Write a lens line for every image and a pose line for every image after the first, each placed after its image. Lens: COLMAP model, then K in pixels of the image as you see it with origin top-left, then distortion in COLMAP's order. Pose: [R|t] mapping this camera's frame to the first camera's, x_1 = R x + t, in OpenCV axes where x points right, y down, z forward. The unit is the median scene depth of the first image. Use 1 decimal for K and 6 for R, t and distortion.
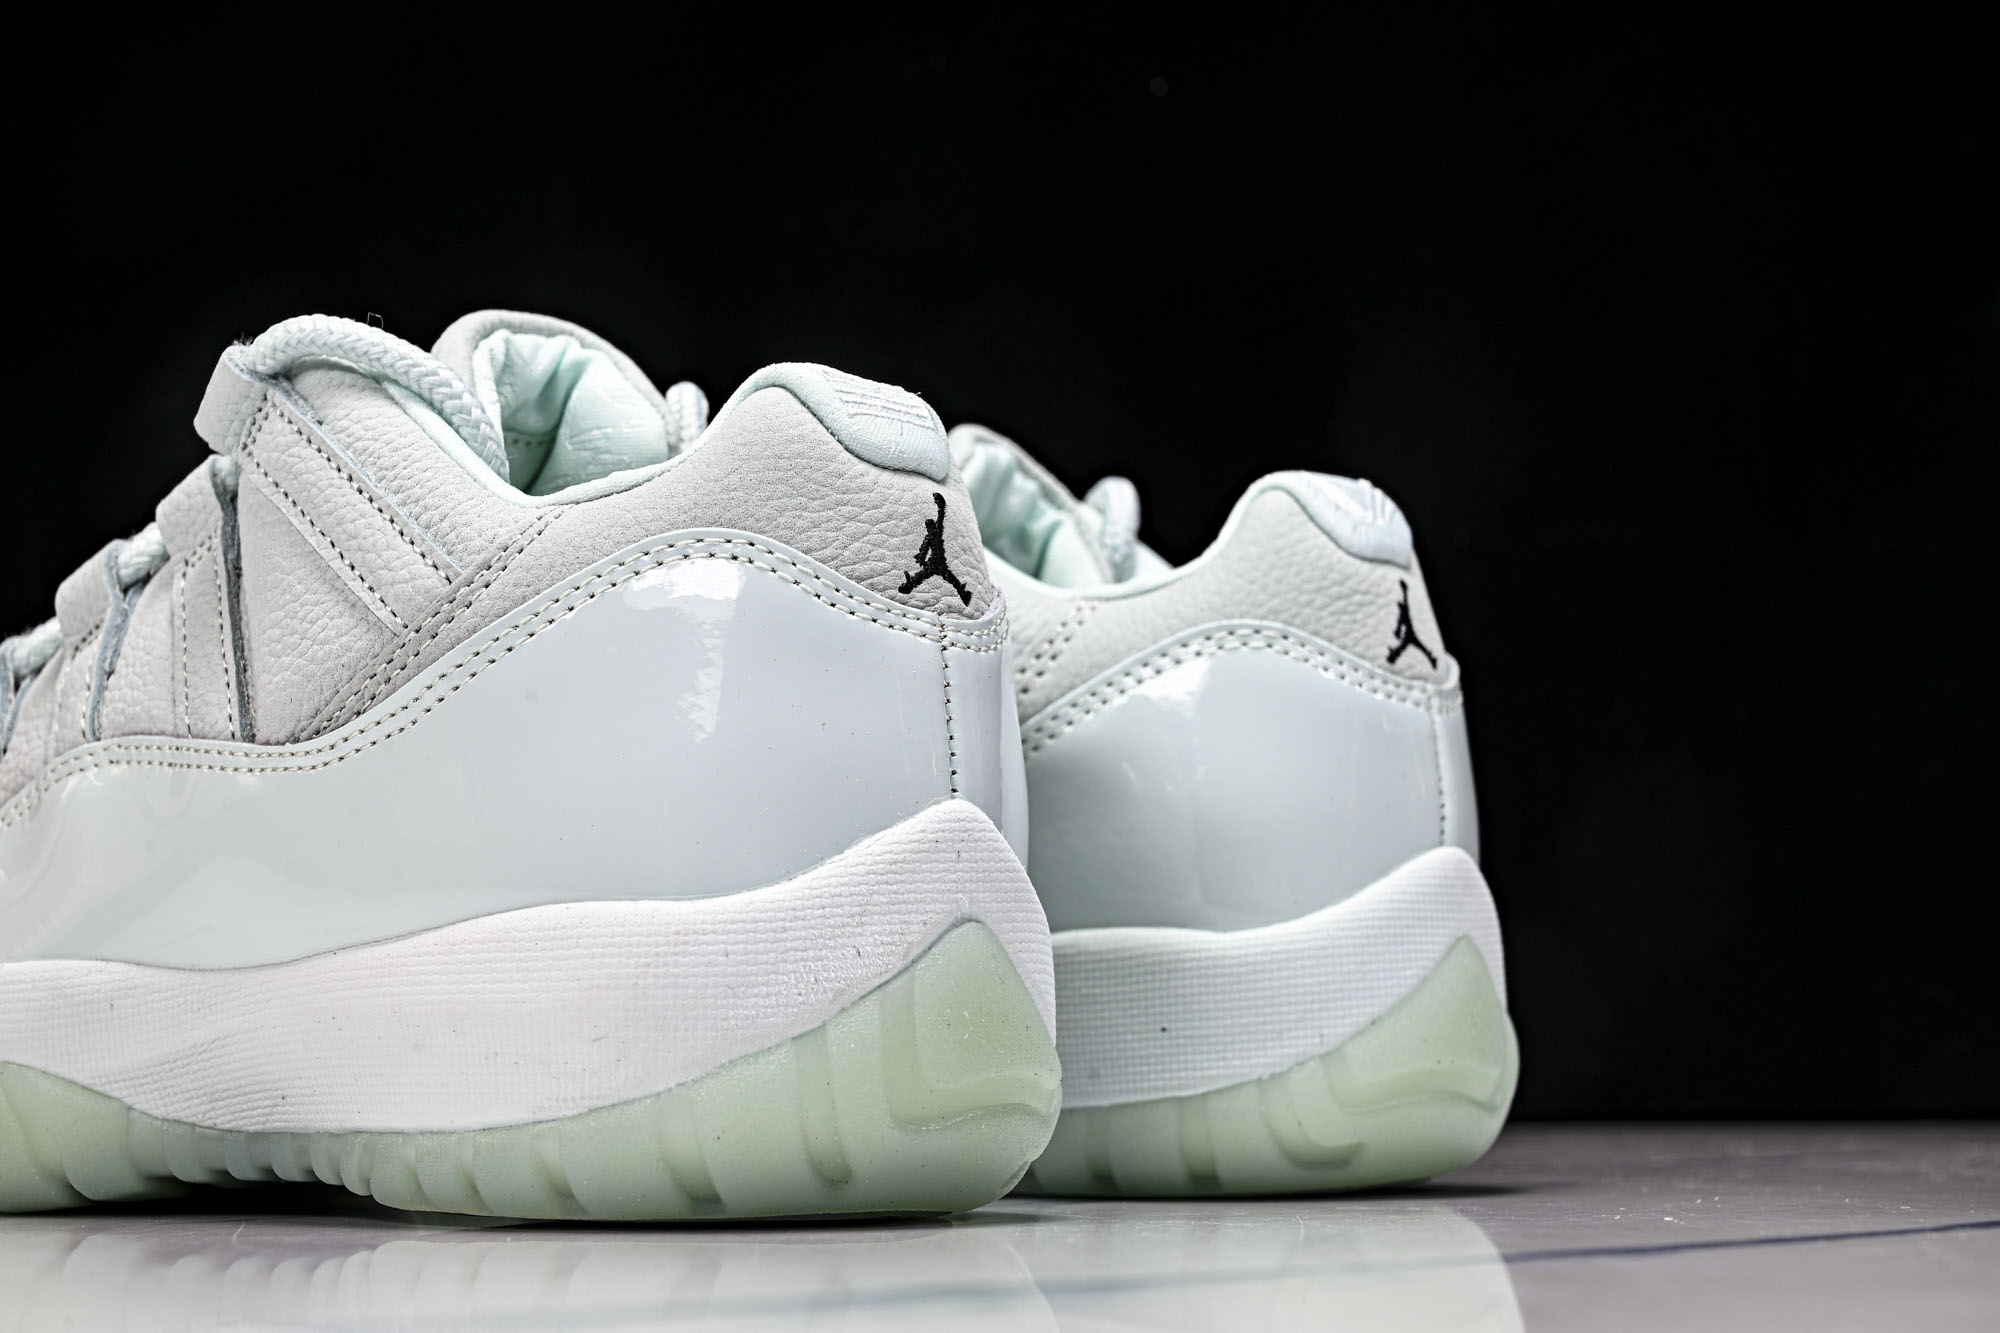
lens RADIAL K [[3323.1, 0, 1008.6], [0, 3323.1, 656.9], [0, 0, 1]] dist [0.018541, 0.000000]
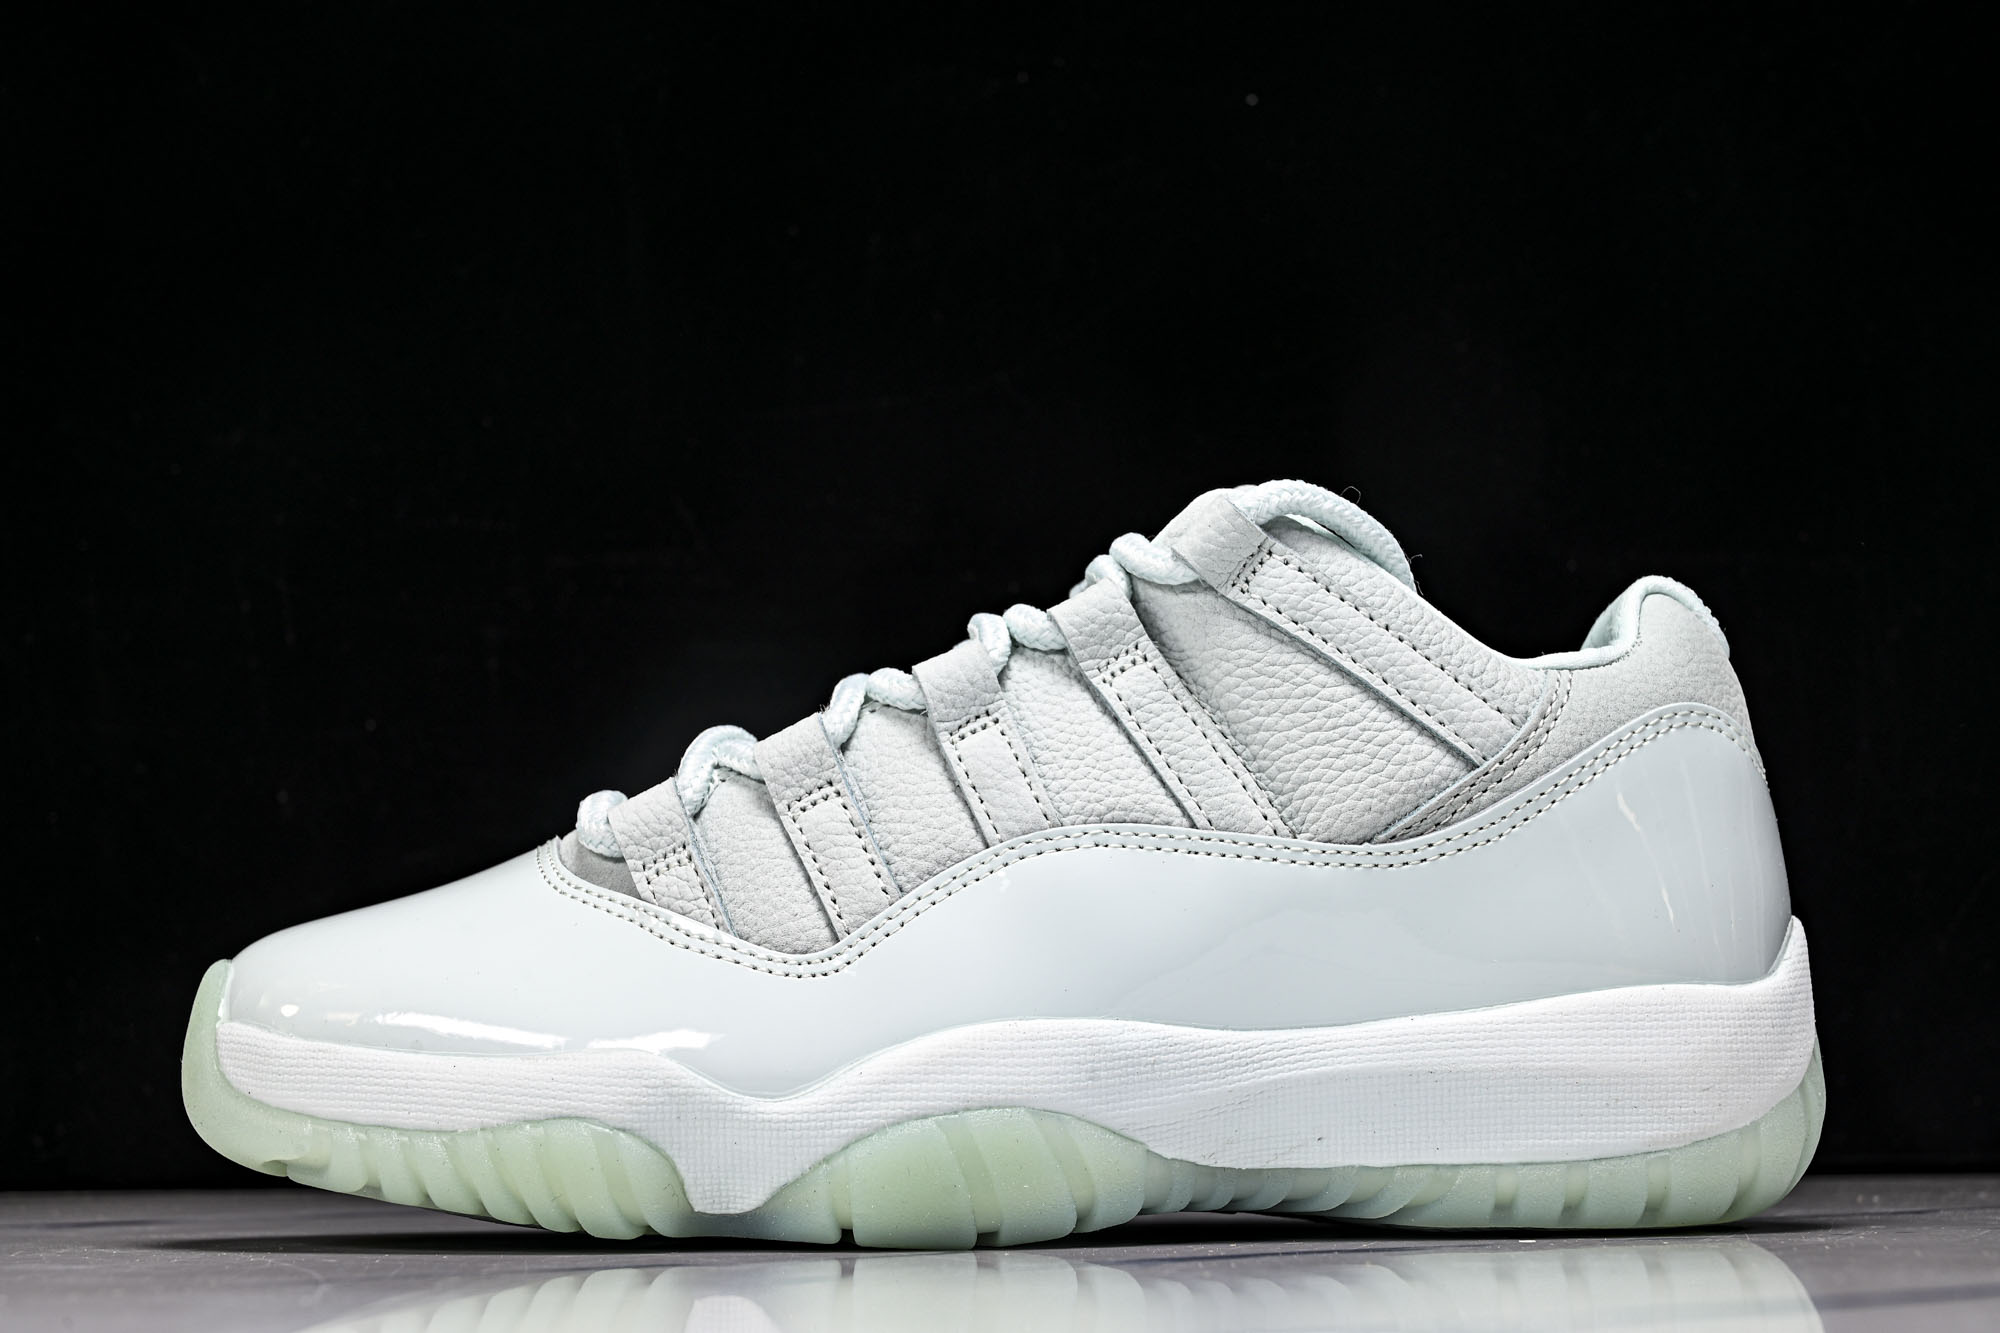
lens RADIAL K [[3484.8, 0, 1005.3], [0, 3484.8, 667.7], [0, 0, 1]] dist [0.008478, 0.000000]
pose [[0.721115, 0.084849, 0.687600, -1.150662], [-0.076759, 0.996147, -0.042423, 0.025028], [-0.688550, -0.022187, 0.724849, 0.168508]]
